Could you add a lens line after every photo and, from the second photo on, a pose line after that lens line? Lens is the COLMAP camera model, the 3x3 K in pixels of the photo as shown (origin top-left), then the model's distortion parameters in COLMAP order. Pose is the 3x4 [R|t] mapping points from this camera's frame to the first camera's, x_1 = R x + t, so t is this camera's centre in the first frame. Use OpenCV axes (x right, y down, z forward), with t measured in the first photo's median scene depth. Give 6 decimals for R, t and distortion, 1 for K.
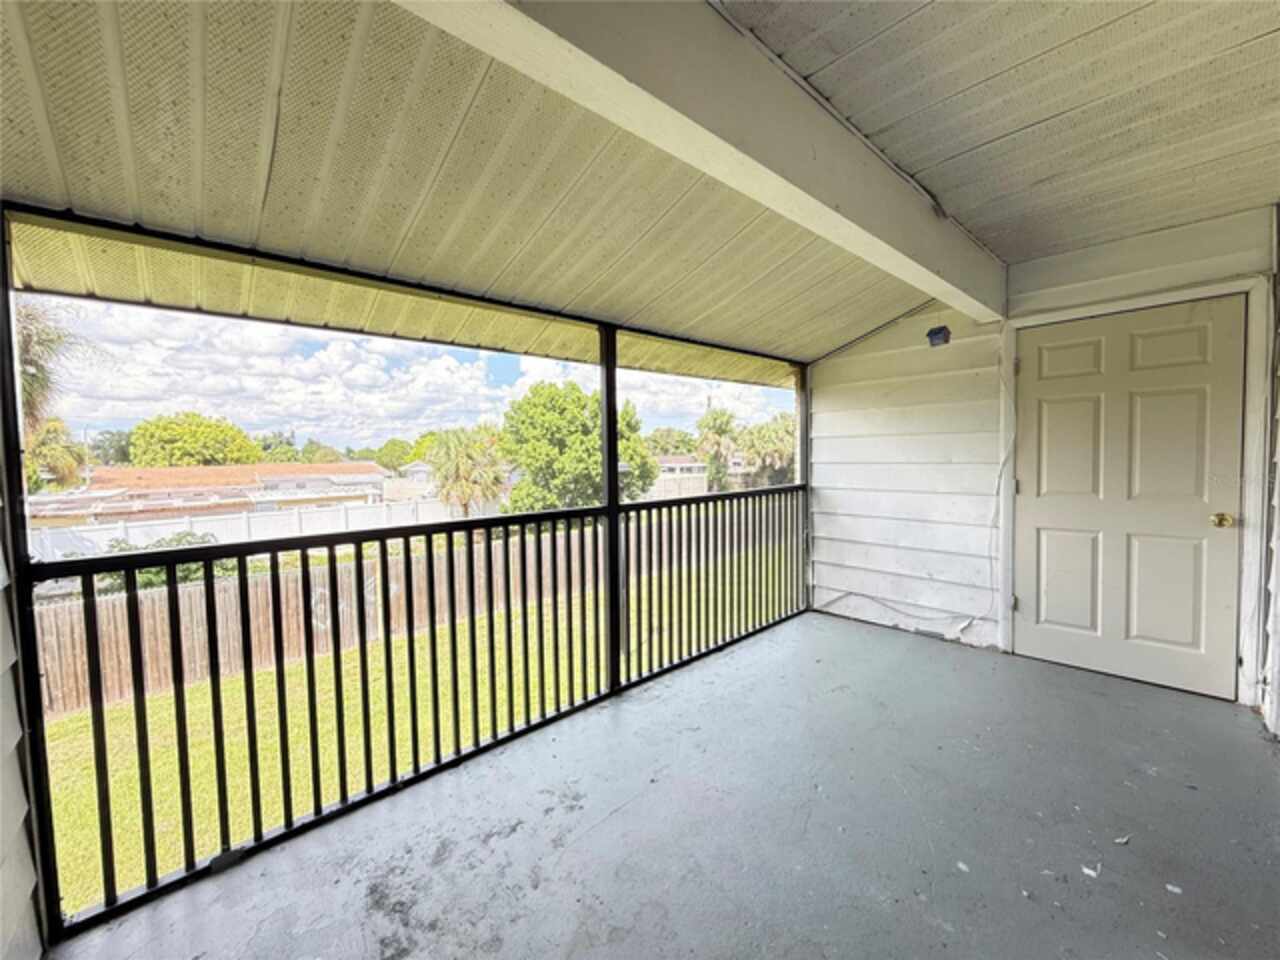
lens RADIAL K [[512.6, 0, 638.5], [0, 512.6, 478.8], [0, 0, 1]] dist [0.001992, 0.000596]
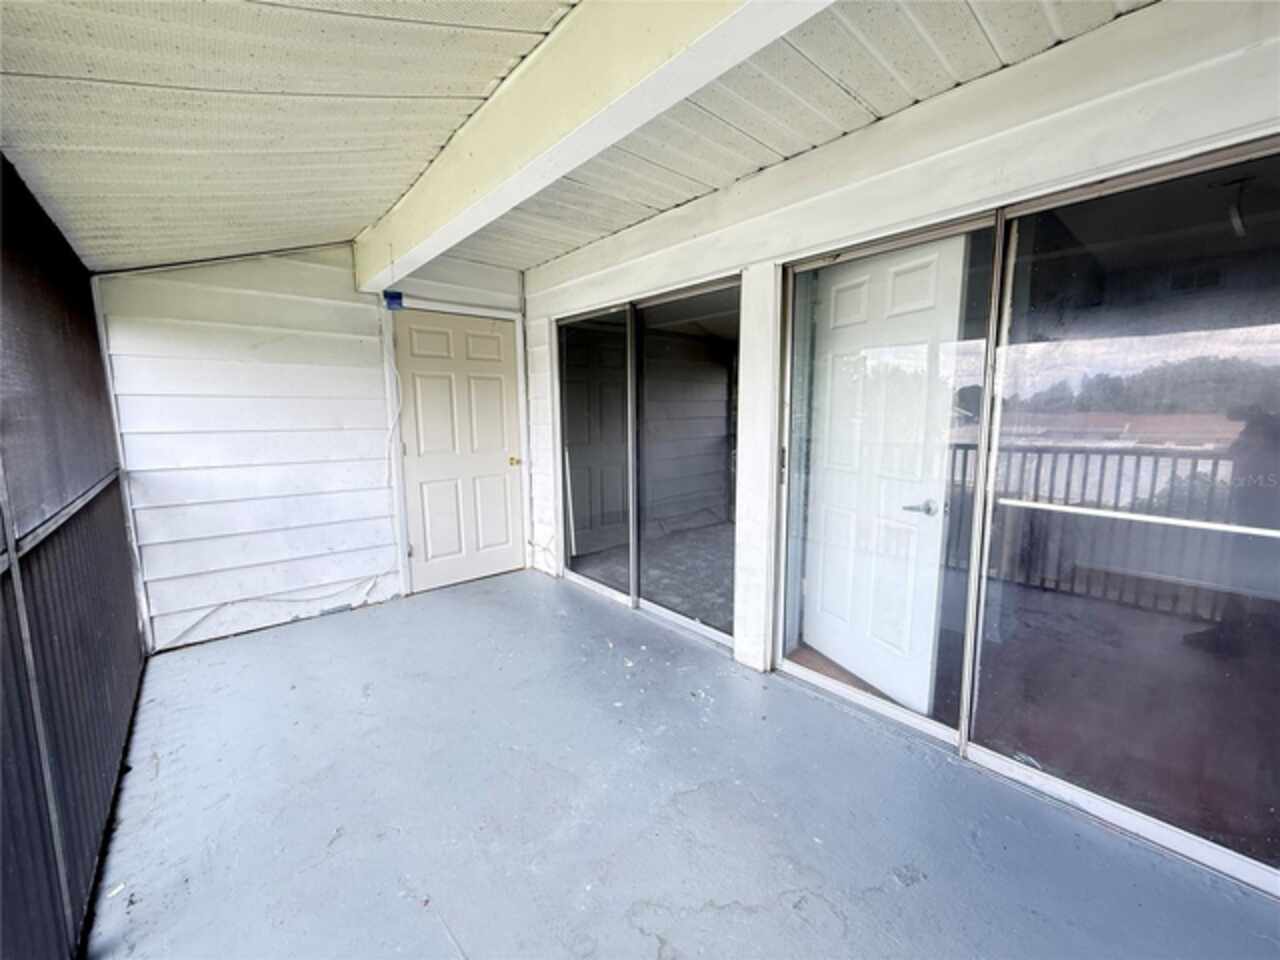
lens RADIAL K [[512.6, 0, 639.0], [0, 512.6, 480.3], [0, 0, 1]] dist [0.001992, 0.000596]
pose [[0.038488, -0.111423, 0.993027, -0.357661], [0.050790, 0.992697, 0.109418, -0.013740], [-0.997967, 0.046225, 0.043866, 0.415426]]
